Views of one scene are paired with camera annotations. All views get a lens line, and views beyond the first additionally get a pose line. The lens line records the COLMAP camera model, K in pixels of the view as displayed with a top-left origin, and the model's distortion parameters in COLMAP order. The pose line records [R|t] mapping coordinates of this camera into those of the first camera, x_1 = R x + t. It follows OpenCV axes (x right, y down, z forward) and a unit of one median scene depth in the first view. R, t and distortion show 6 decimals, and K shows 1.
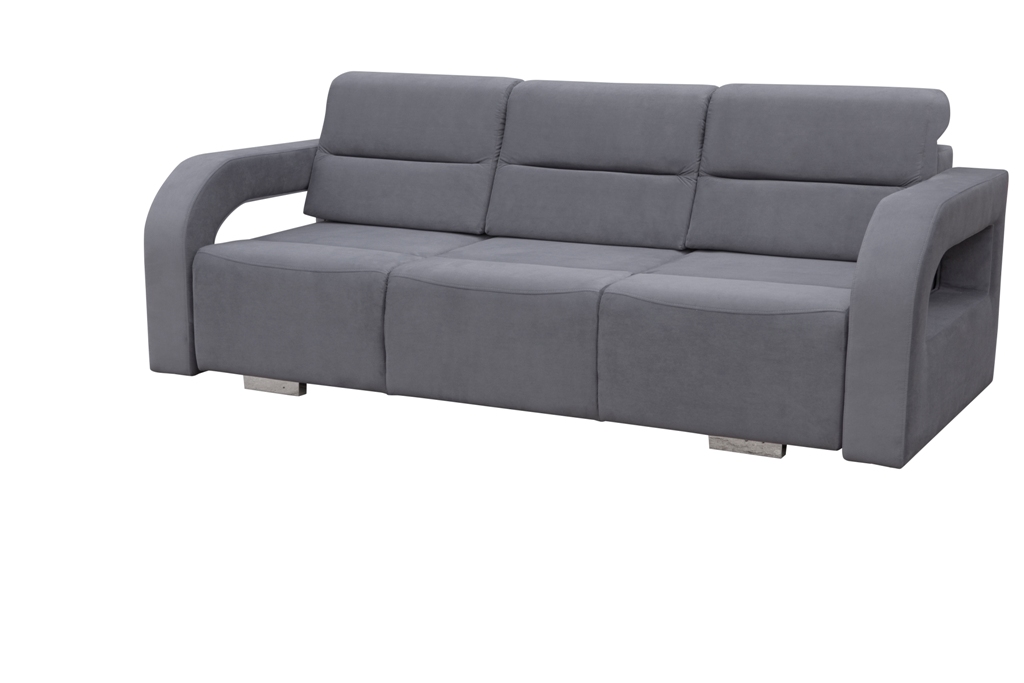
lens RADIAL K [[1716.6, 0, 545.2], [0, 1716.6, 341.5], [0, 0, 1]] dist [-0.001112, -0.080849]
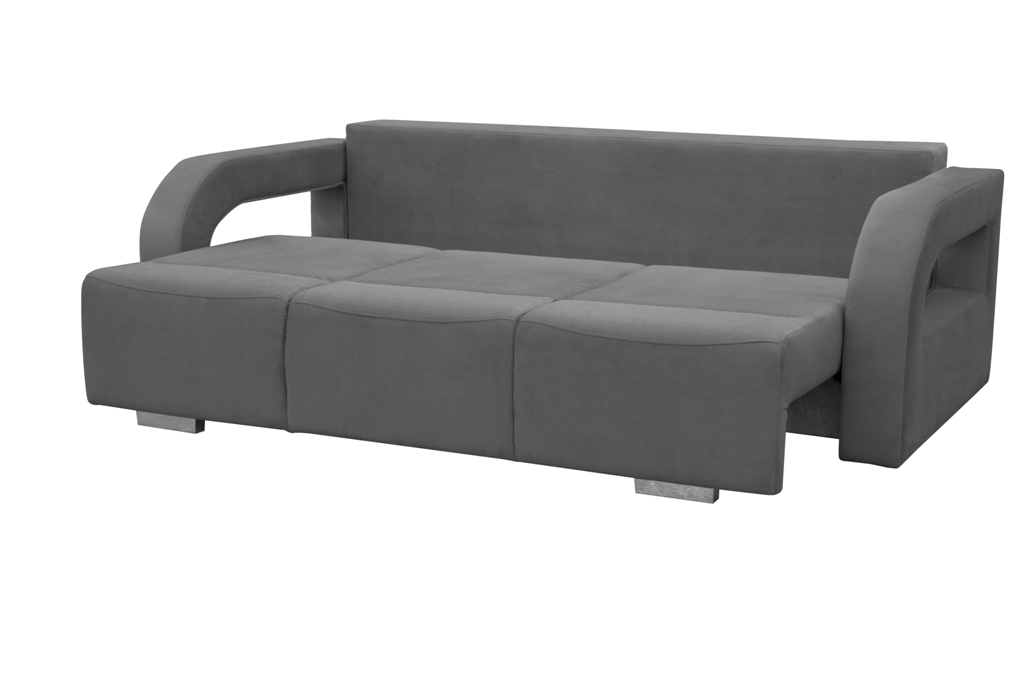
lens RADIAL K [[1716.6, 0, 545.2], [0, 1716.6, 341.5], [0, 0, 1]] dist [-0.001112, -0.080849]
pose [[0.999989, -0.004453, 0.001108, 0.044380], [0.004453, 0.999990, -0.000185, -0.016644], [-0.001107, 0.000190, 0.999999, 0.082680]]
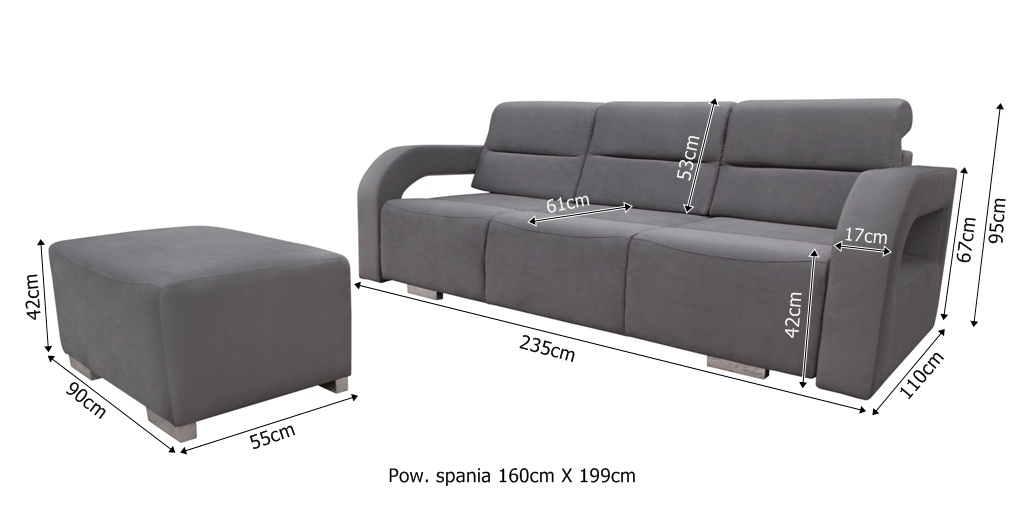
lens RADIAL K [[660.5, 0, 552.0], [0, 660.5, 261.8], [0, 0, 1]] dist [-0.085558, 0.000937]
pose [[0.975614, 0.062173, -0.210503, 0.076742], [-0.068808, 0.997333, -0.024335, 0.005285], [0.208429, 0.038226, 0.977290, 0.474033]]
